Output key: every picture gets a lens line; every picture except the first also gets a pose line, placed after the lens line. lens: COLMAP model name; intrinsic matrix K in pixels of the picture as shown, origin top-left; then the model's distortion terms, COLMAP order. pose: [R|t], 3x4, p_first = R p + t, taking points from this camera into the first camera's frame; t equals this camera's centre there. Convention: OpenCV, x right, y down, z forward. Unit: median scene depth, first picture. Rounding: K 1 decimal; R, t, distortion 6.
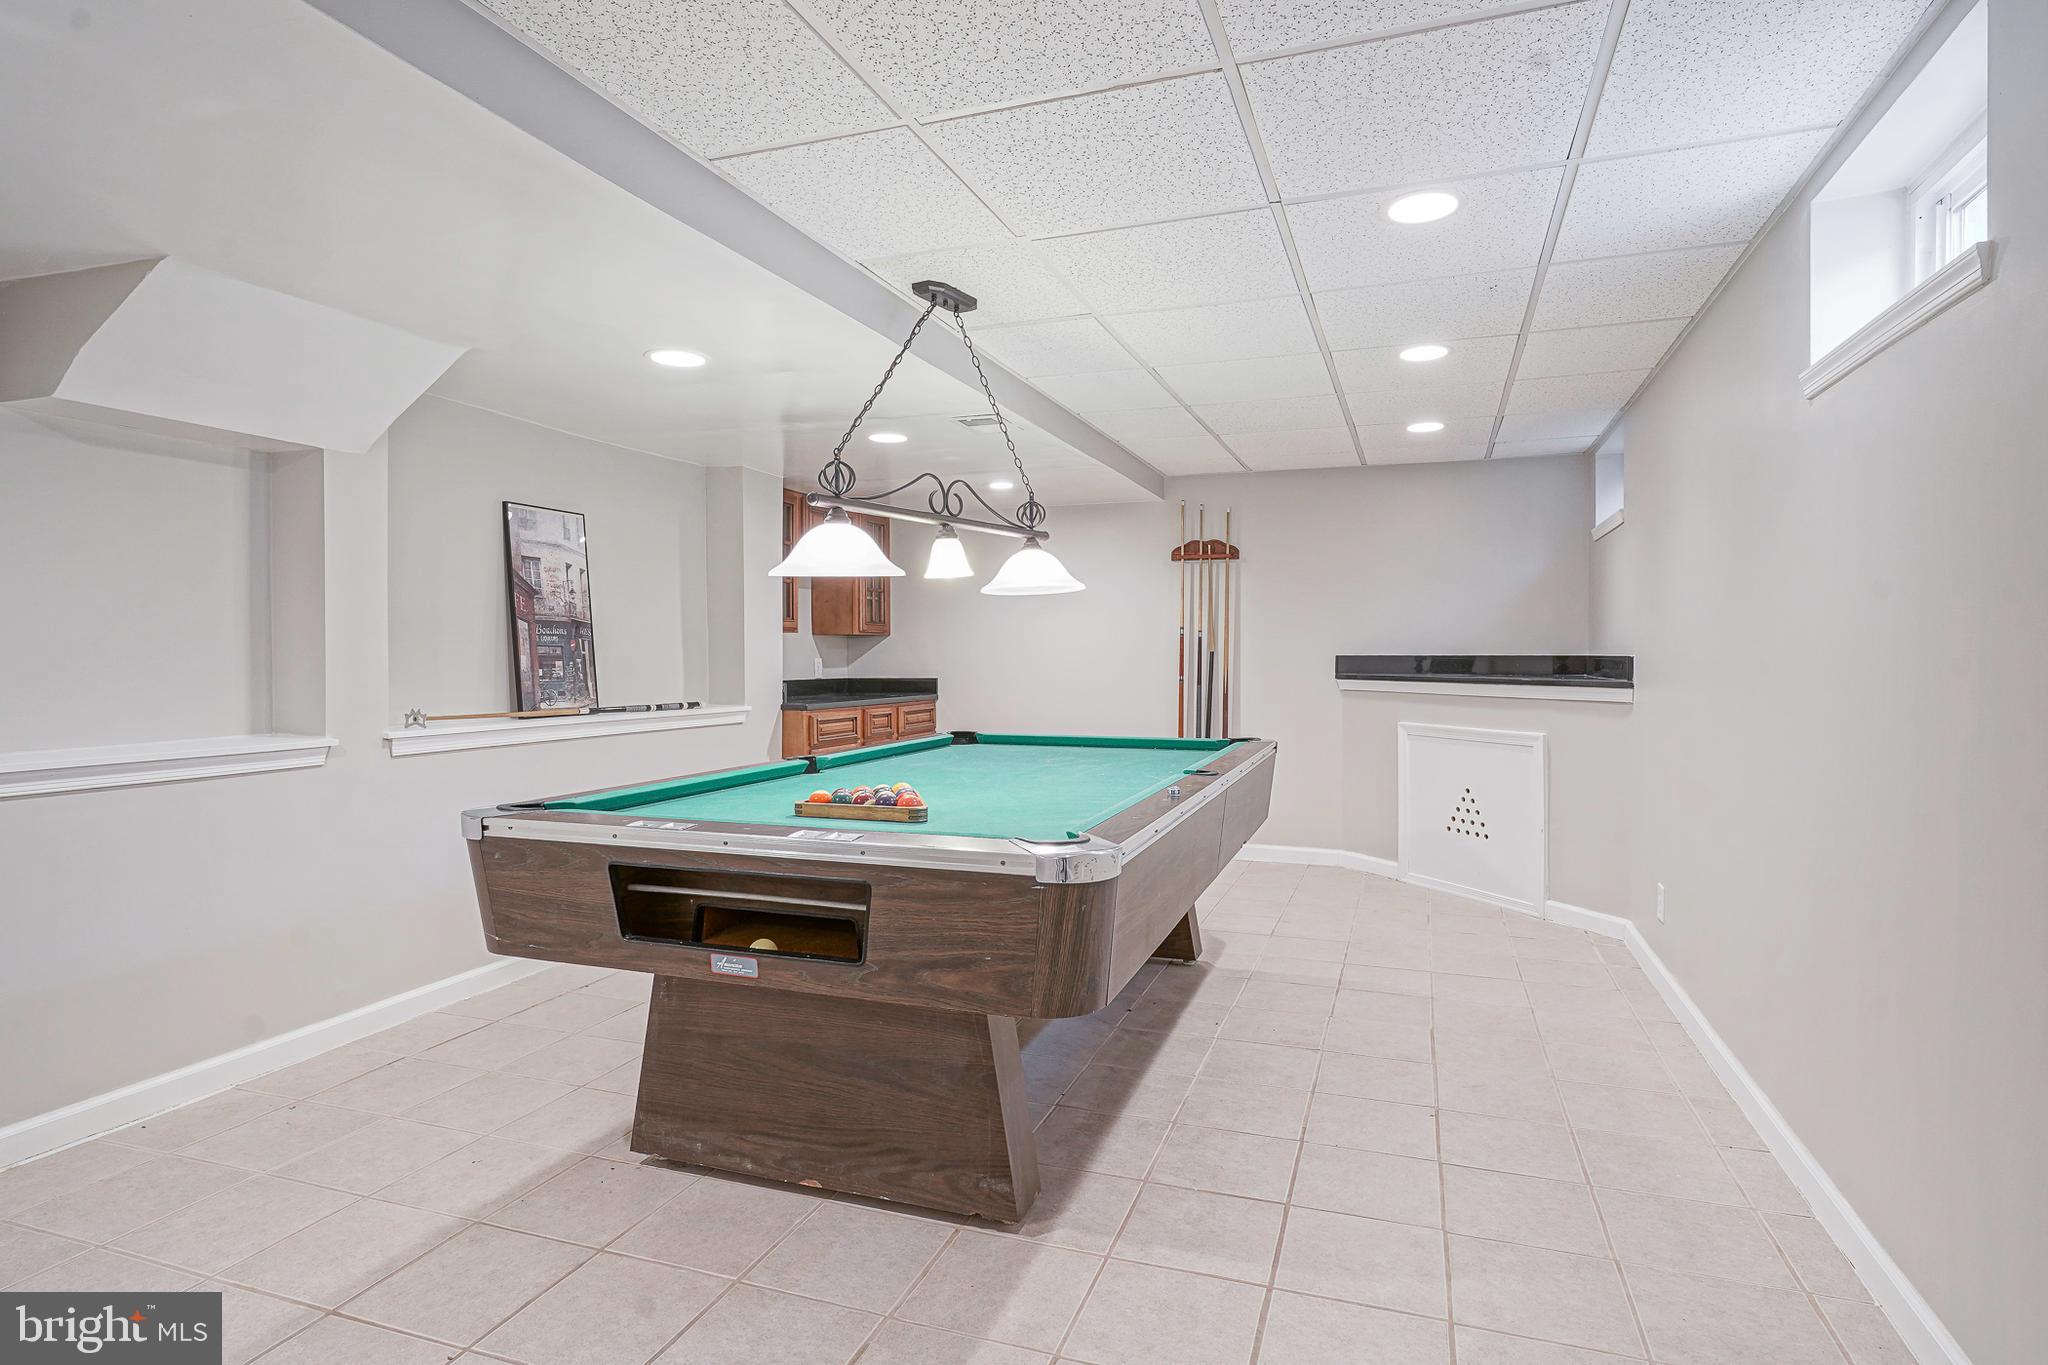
lens RADIAL K [[1095.6, 0, 1032.0], [0, 1095.6, 673.6], [0, 0, 1]] dist [-0.000073, -0.000012]
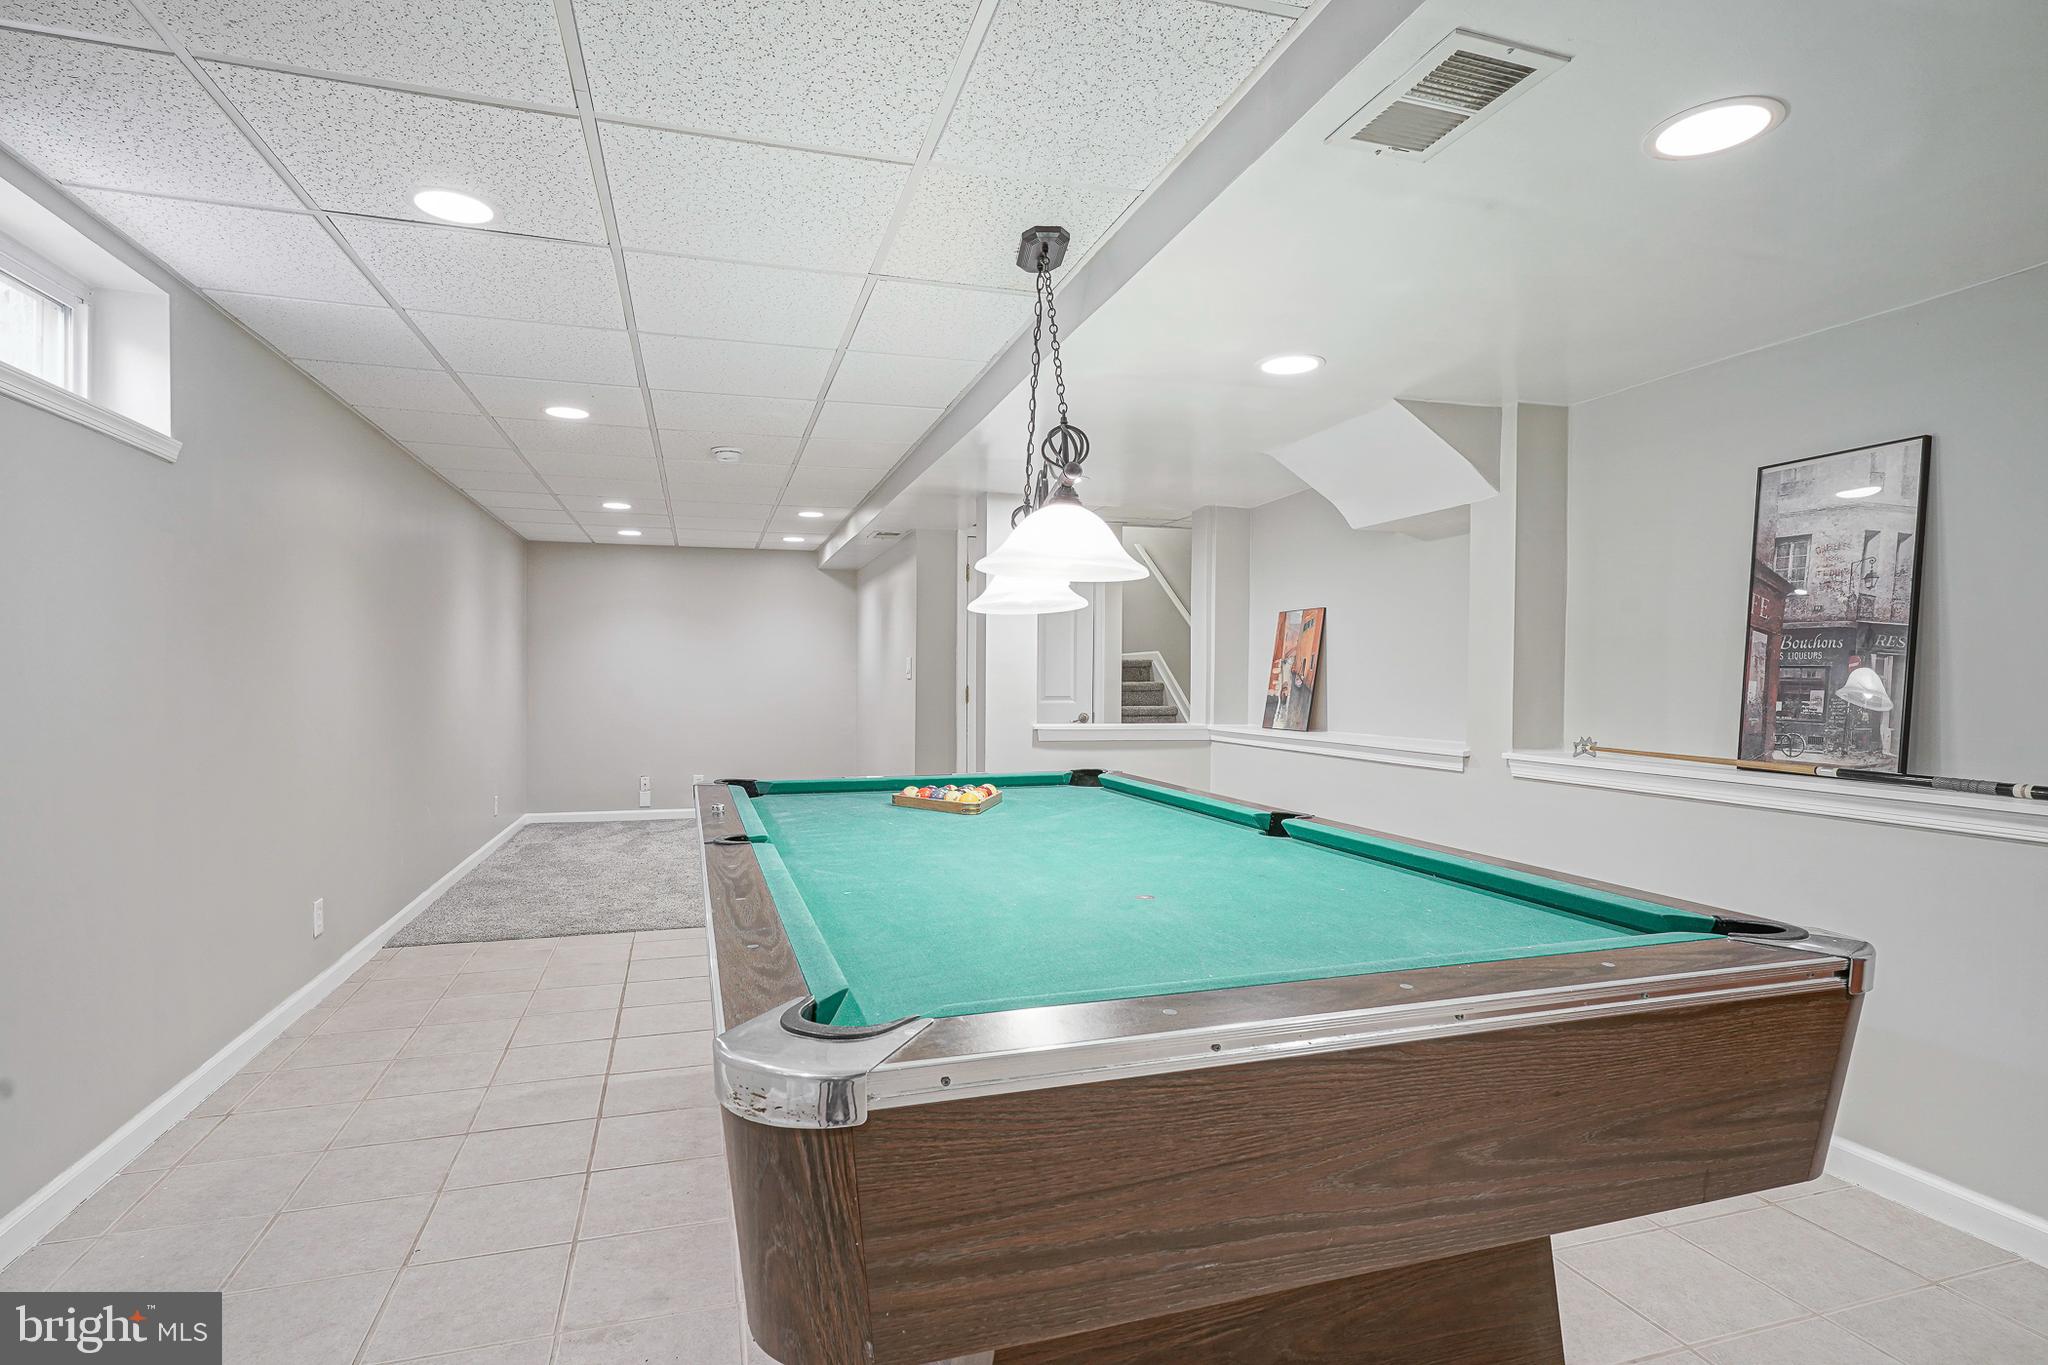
lens RADIAL K [[1022.4, 0, 1036.0], [0, 1022.4, 687.4], [0, 0, 1]] dist [-0.006518, 0.004764]
pose [[-0.790496, 0.004474, -0.612451, 0.302494], [-0.011172, 0.999702, 0.021724, -0.021421], [0.612366, 0.024015, -0.790210, 1.217146]]
